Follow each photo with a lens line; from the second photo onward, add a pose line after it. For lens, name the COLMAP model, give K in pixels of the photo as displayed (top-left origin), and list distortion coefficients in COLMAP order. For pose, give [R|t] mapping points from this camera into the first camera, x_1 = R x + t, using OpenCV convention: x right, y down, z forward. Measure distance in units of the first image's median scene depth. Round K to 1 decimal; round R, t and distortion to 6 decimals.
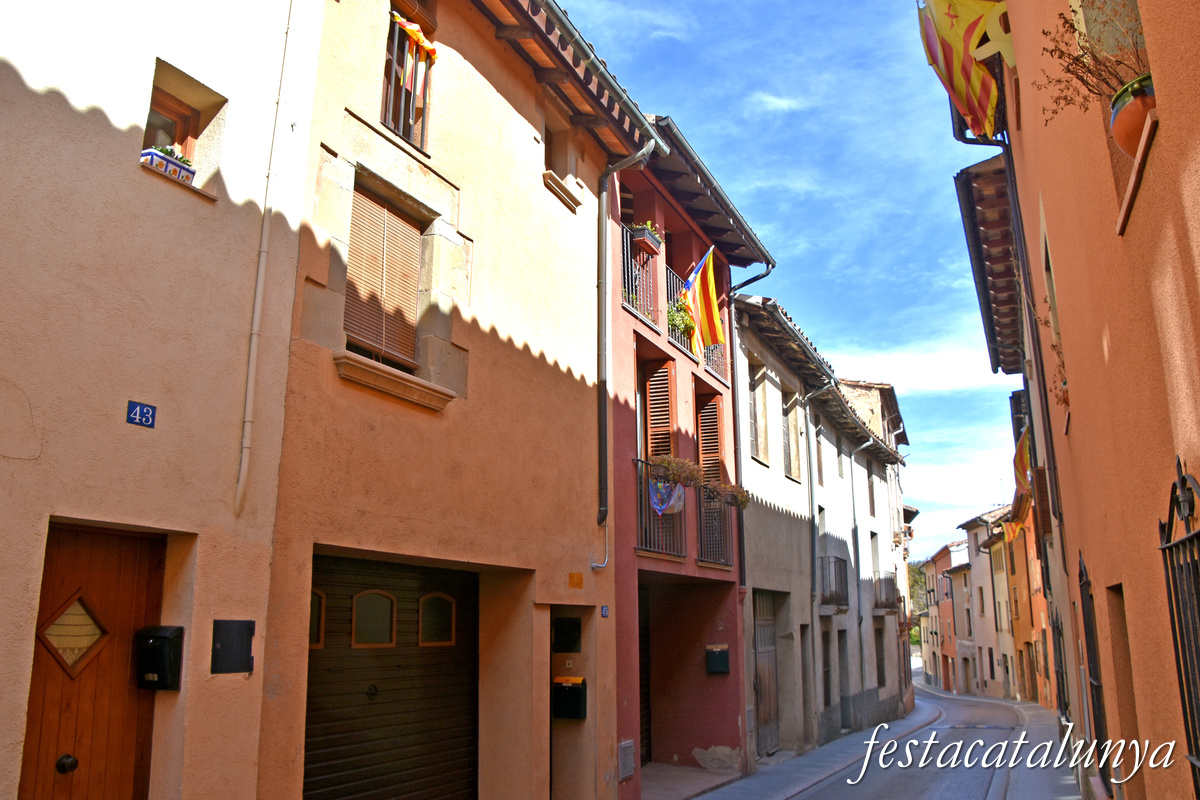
lens RADIAL K [[935.3, 0, 600.0], [0, 935.3, 400.0], [0, 0, 1]] dist [-0.145767, 0.065255]
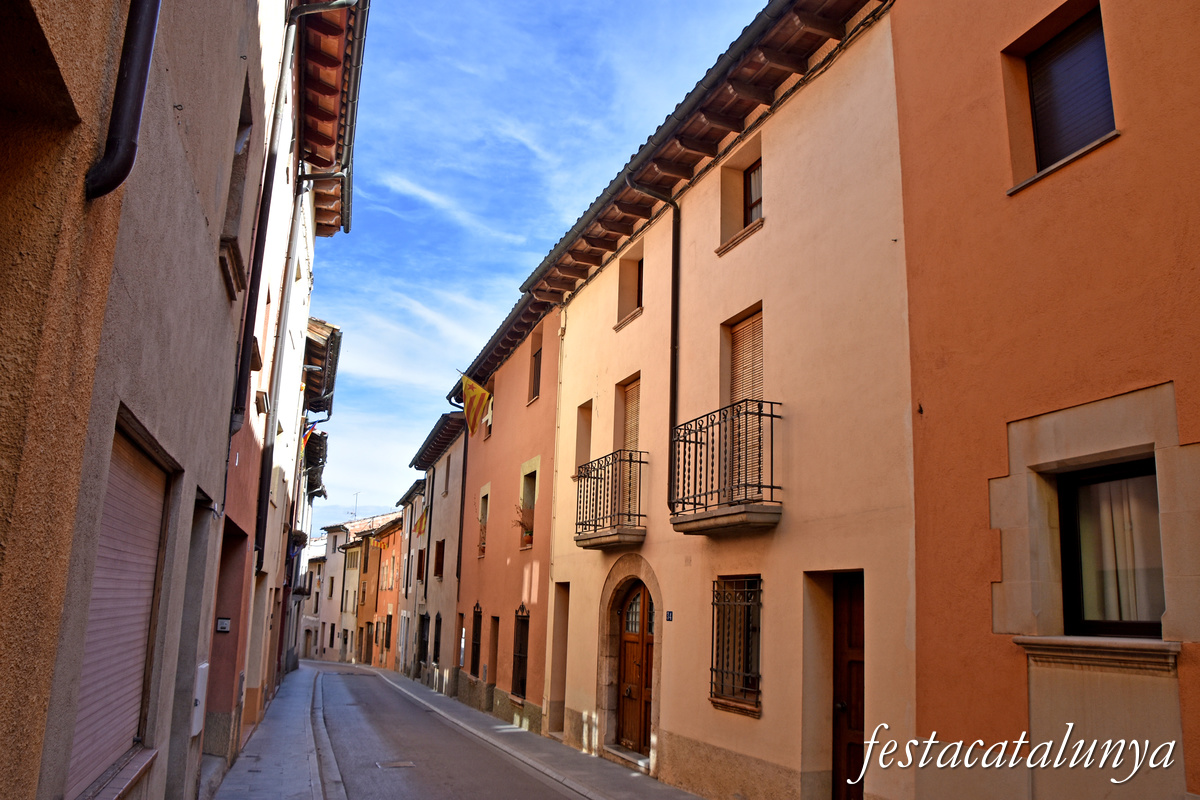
lens RADIAL K [[935.3, 0, 600.0], [0, 935.3, 400.0], [0, 0, 1]] dist [-0.145767, 0.065255]
pose [[0.745923, 0.180857, 0.641006, -0.192296], [-0.201199, 0.978650, -0.041991, -0.066636], [-0.634915, -0.097648, 0.766386, -0.238034]]
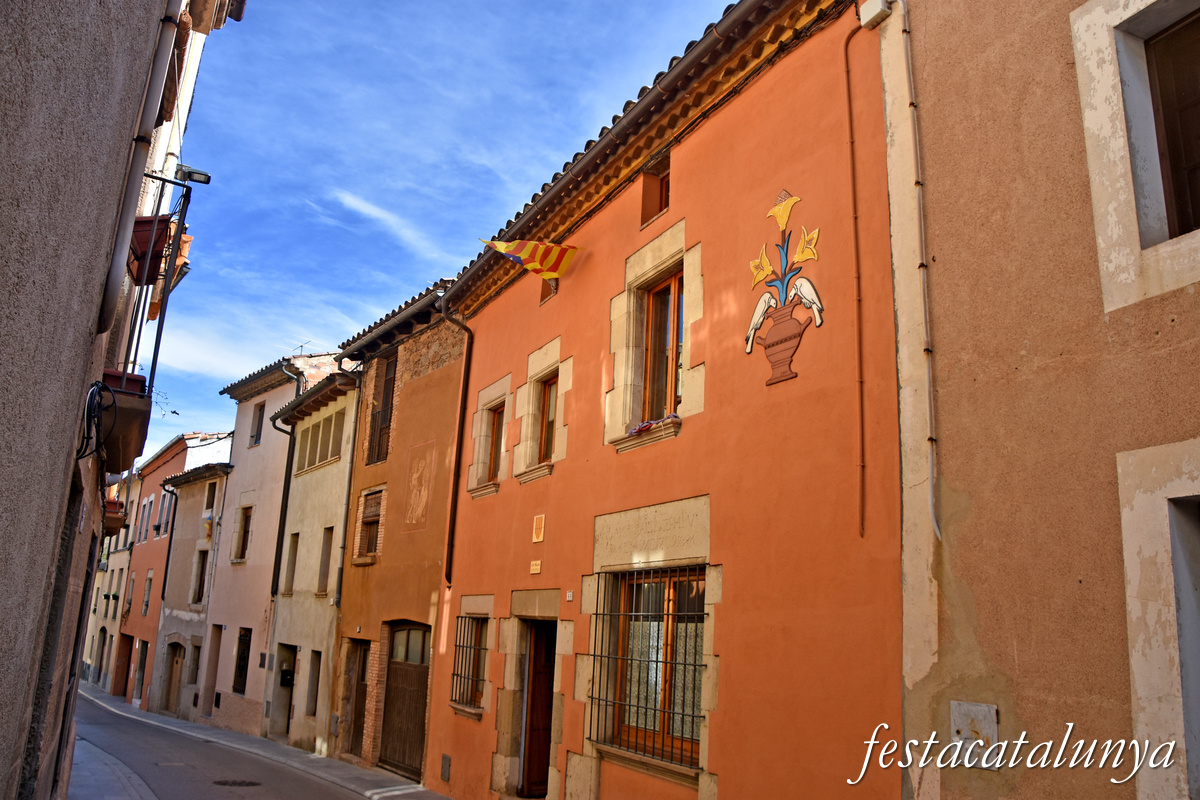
lens RADIAL K [[935.3, 0, 600.0], [0, 935.3, 400.0], [0, 0, 1]] dist [-0.145767, 0.065255]
pose [[0.655664, 0.228653, 0.719599, 0.175136], [-0.237406, 0.967139, -0.090996, 0.153203], [-0.716759, -0.111174, 0.688402, 0.536002]]
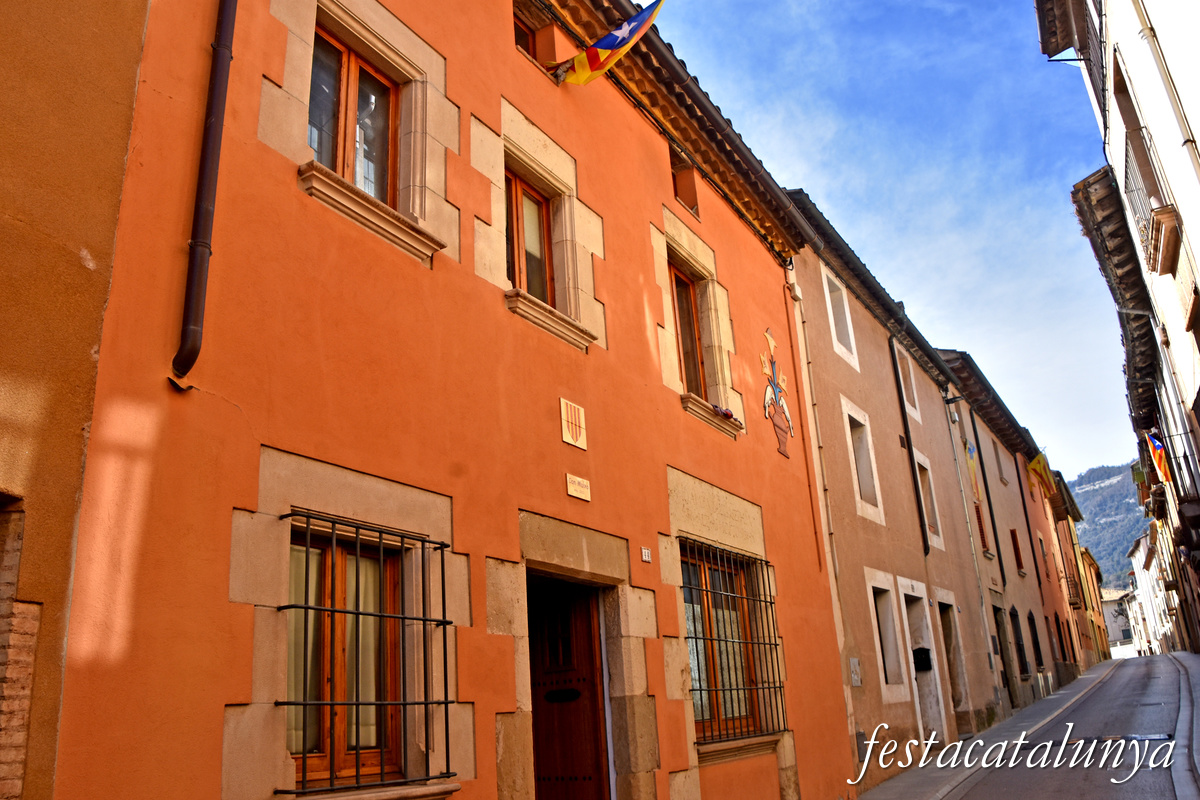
lens RADIAL K [[935.3, 0, 600.0], [0, 935.3, 400.0], [0, 0, 1]] dist [-0.145767, 0.065255]
pose [[-0.987837, 0.114593, 0.105104, 0.338983], [0.039090, 0.837240, -0.545437, 0.249952], [-0.150501, -0.534694, -0.831536, 0.855241]]
